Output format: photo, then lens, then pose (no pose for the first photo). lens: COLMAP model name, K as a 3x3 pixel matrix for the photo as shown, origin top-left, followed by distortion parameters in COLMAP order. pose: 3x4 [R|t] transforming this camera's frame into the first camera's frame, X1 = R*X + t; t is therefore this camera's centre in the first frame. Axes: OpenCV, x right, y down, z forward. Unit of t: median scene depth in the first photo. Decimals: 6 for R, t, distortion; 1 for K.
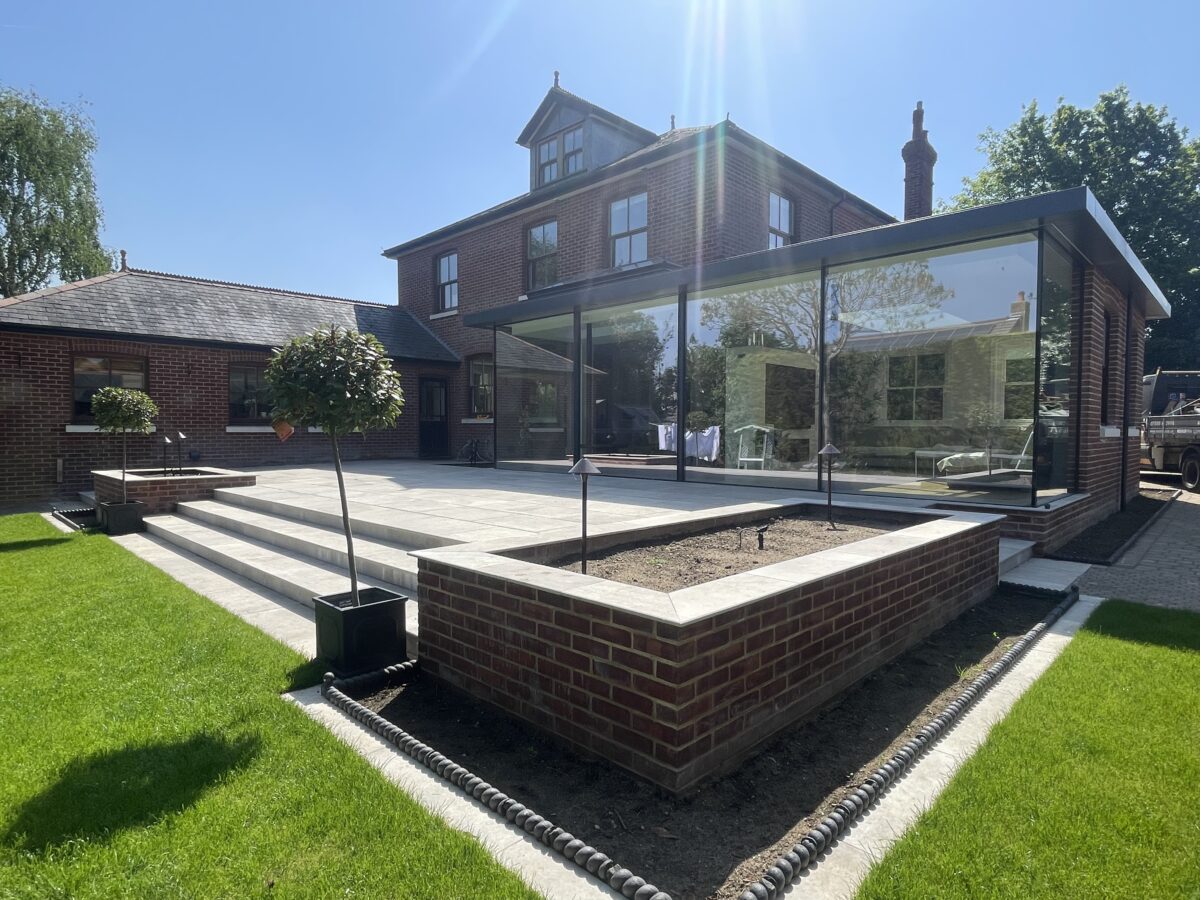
lens RADIAL K [[666.6, 0, 600.0], [0, 666.6, 450.0], [0, 0, 1]] dist [0.000509, 0.001011]
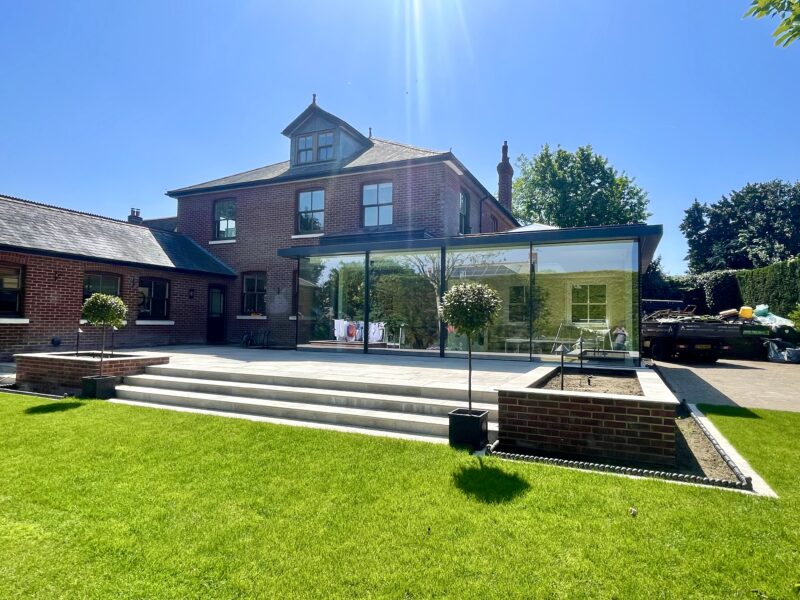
lens RADIAL K [[474.5, 0, 400.0], [0, 474.5, 300.0], [0, 0, 1]] dist [-0.004846, -0.000822]
pose [[0.943465, 0.030240, 0.330089, -0.220369], [-0.004497, 0.996906, -0.078475, -0.002244], [-0.331441, 0.072554, 0.940682, -0.071405]]
